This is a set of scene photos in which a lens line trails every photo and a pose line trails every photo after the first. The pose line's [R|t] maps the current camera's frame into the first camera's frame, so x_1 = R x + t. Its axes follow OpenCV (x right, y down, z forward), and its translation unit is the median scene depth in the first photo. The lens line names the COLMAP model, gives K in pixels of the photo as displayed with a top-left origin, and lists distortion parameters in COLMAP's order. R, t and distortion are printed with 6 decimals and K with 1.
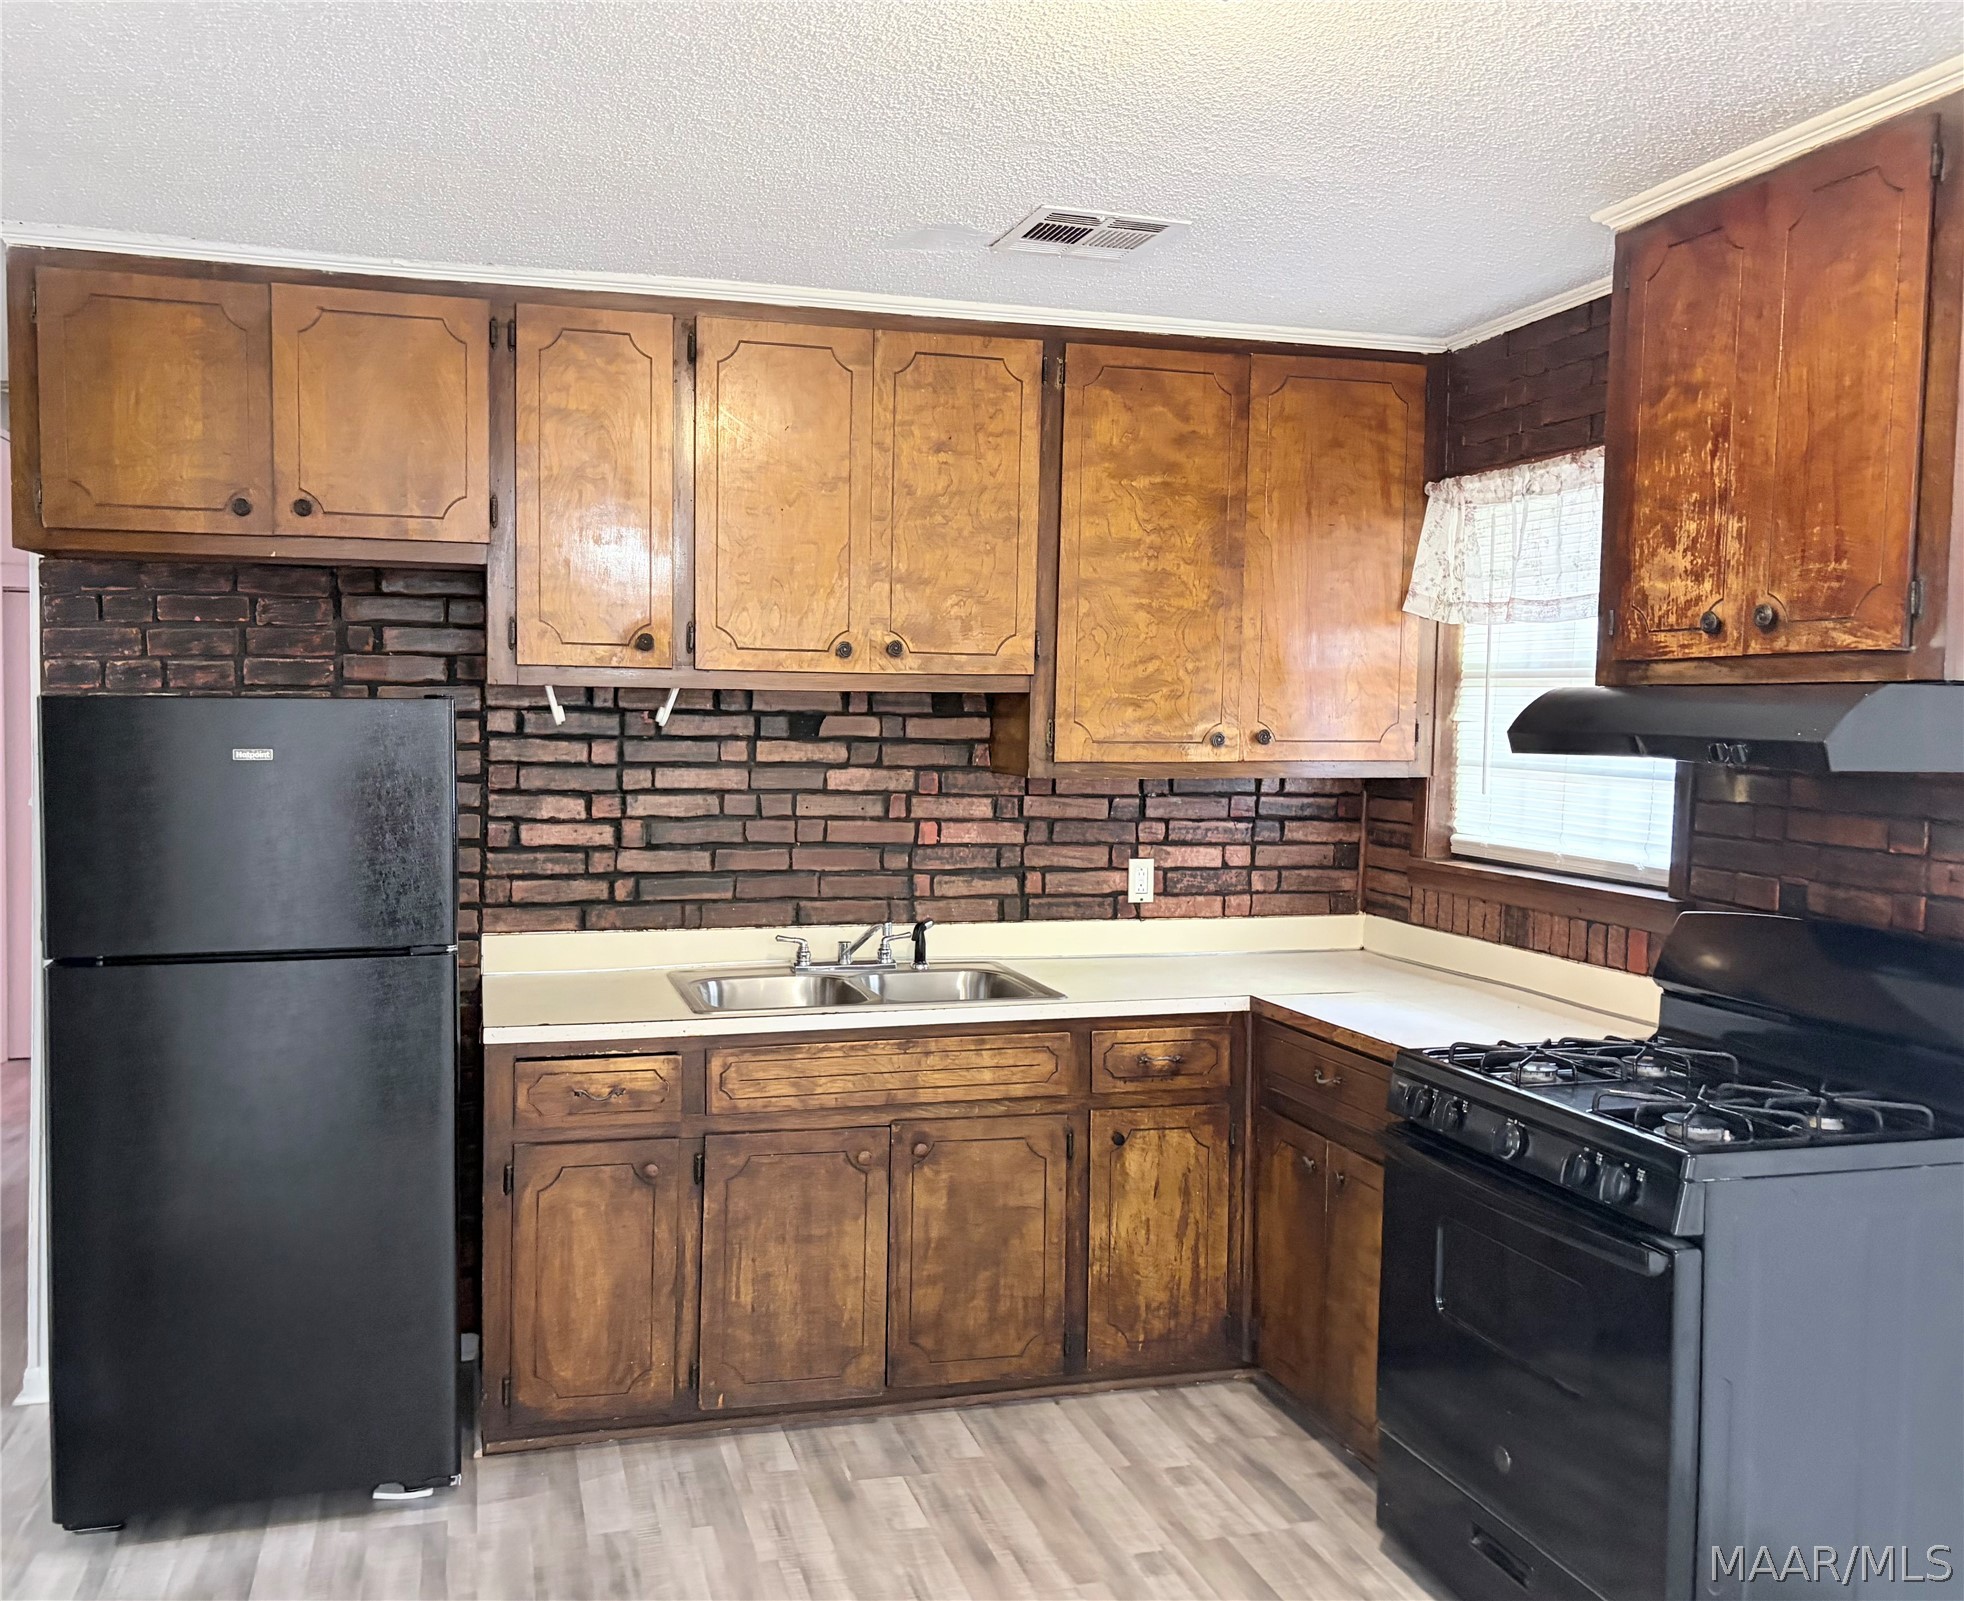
lens RADIAL K [[1765.1, 0, 982.0], [0, 1765.1, 800.5], [0, 0, 1]] dist [0.054438, -0.144667]
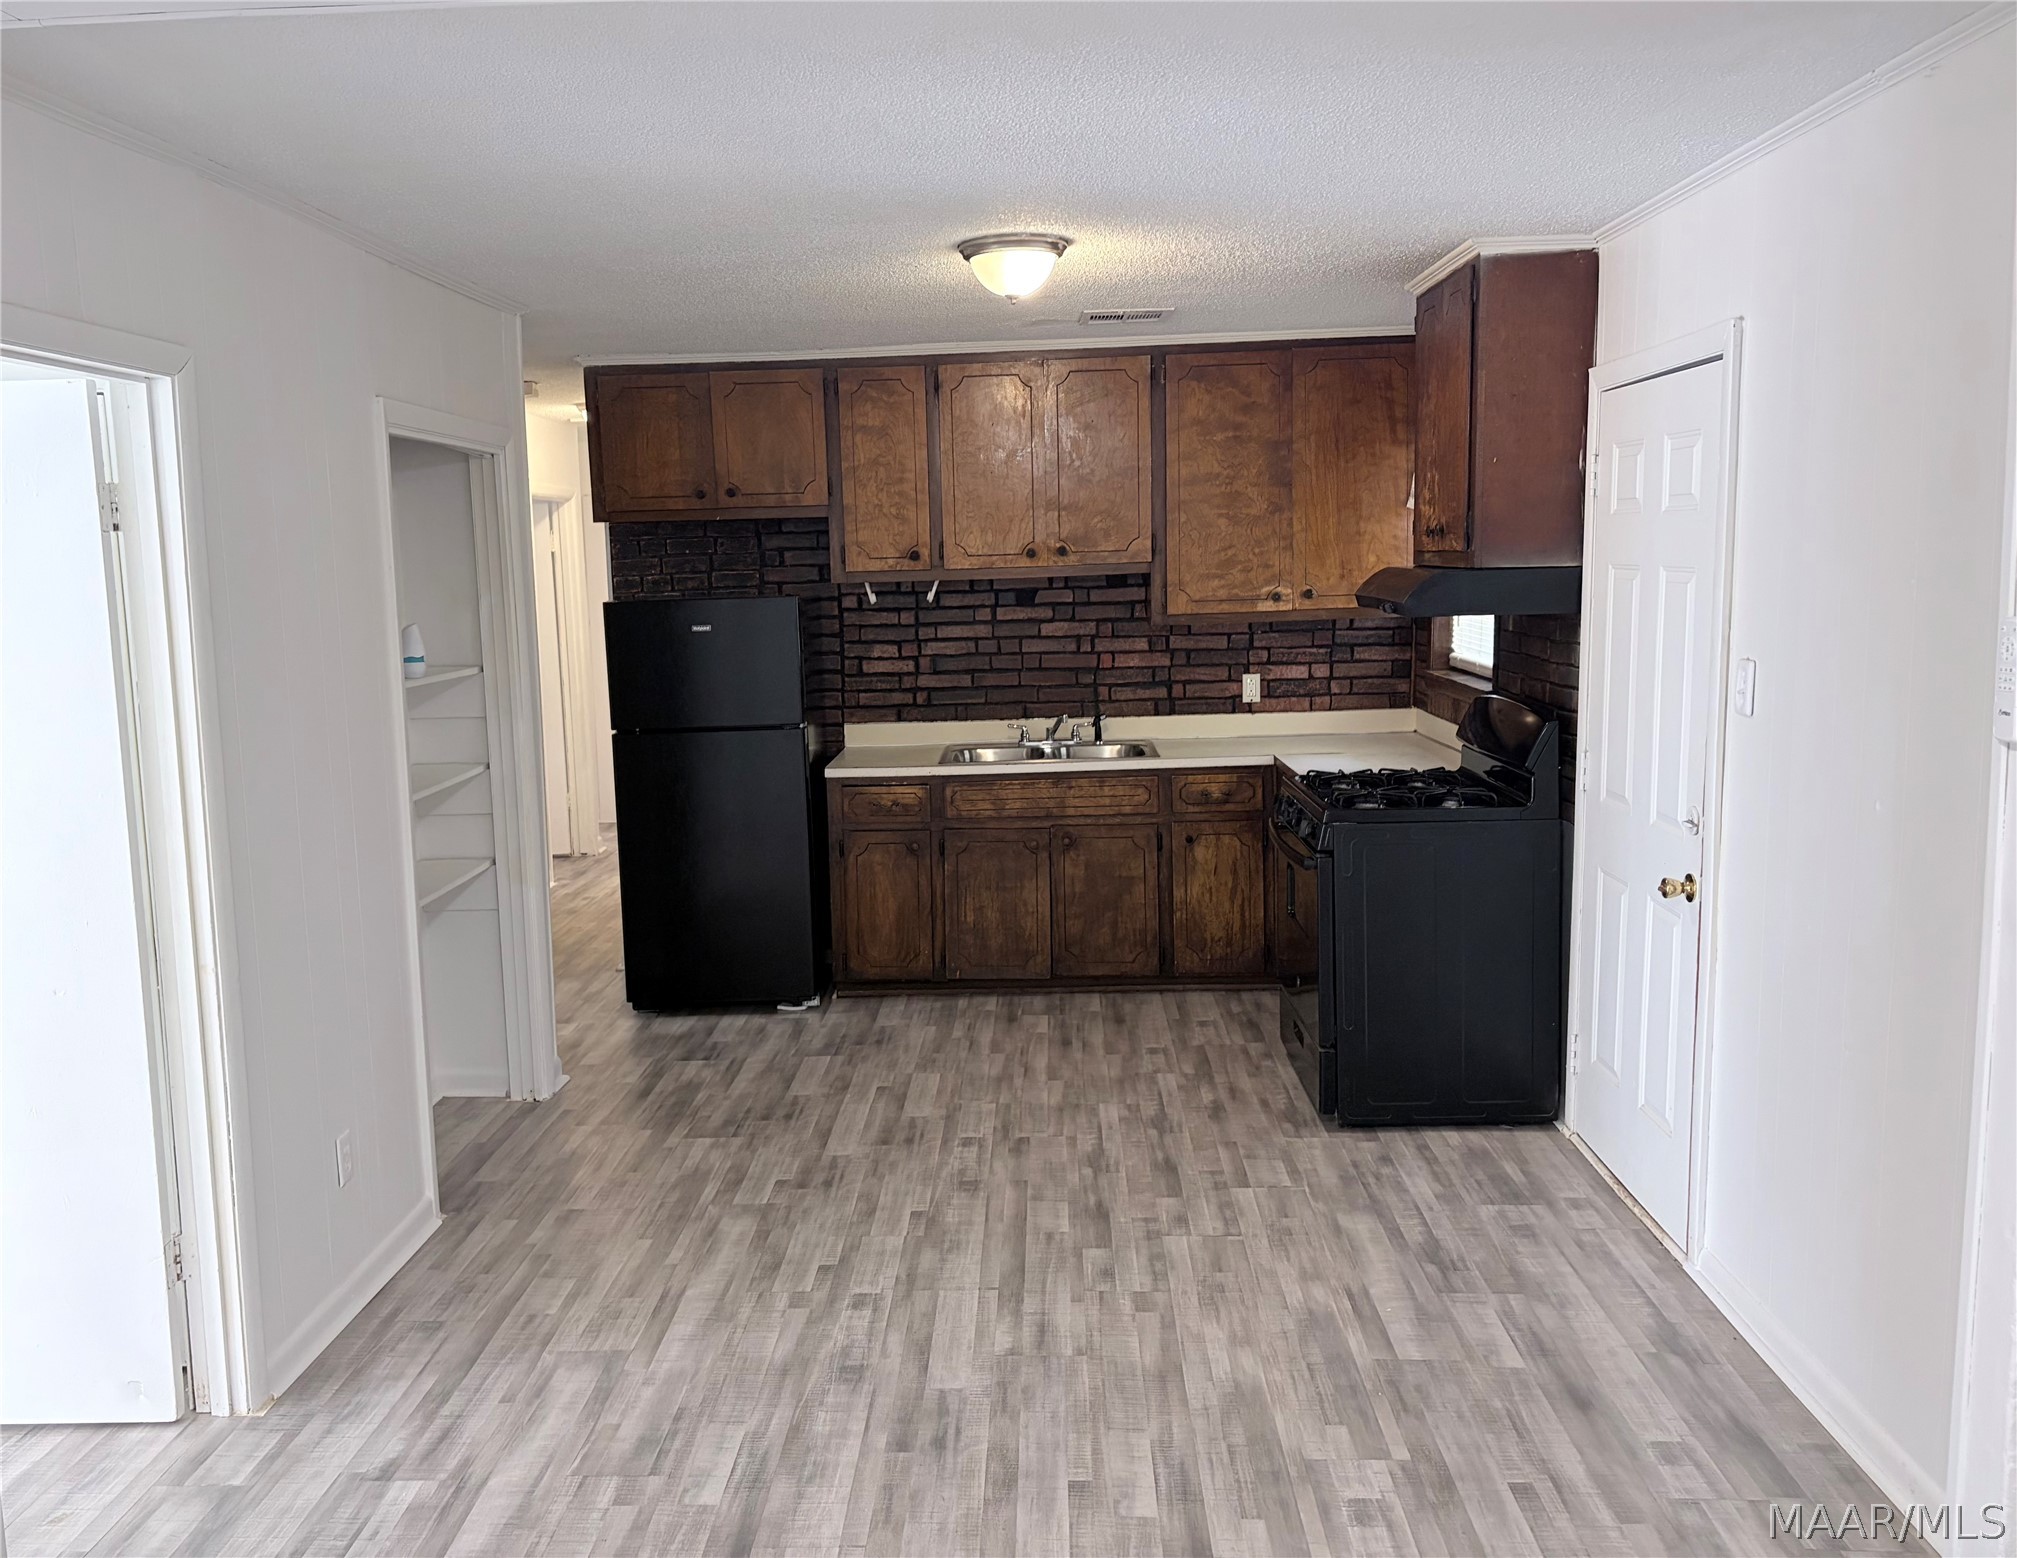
lens RADIAL K [[1764.7, 0, 1008.5], [0, 1764.7, 779.0], [0, 0, 1]] dist [0.046609, -0.002401]
pose [[0.951952, -0.002758, -0.306234, 0.408424], [0.027817, 0.996604, 0.077497, -0.001388], [0.304980, -0.082292, 0.948797, -0.615689]]
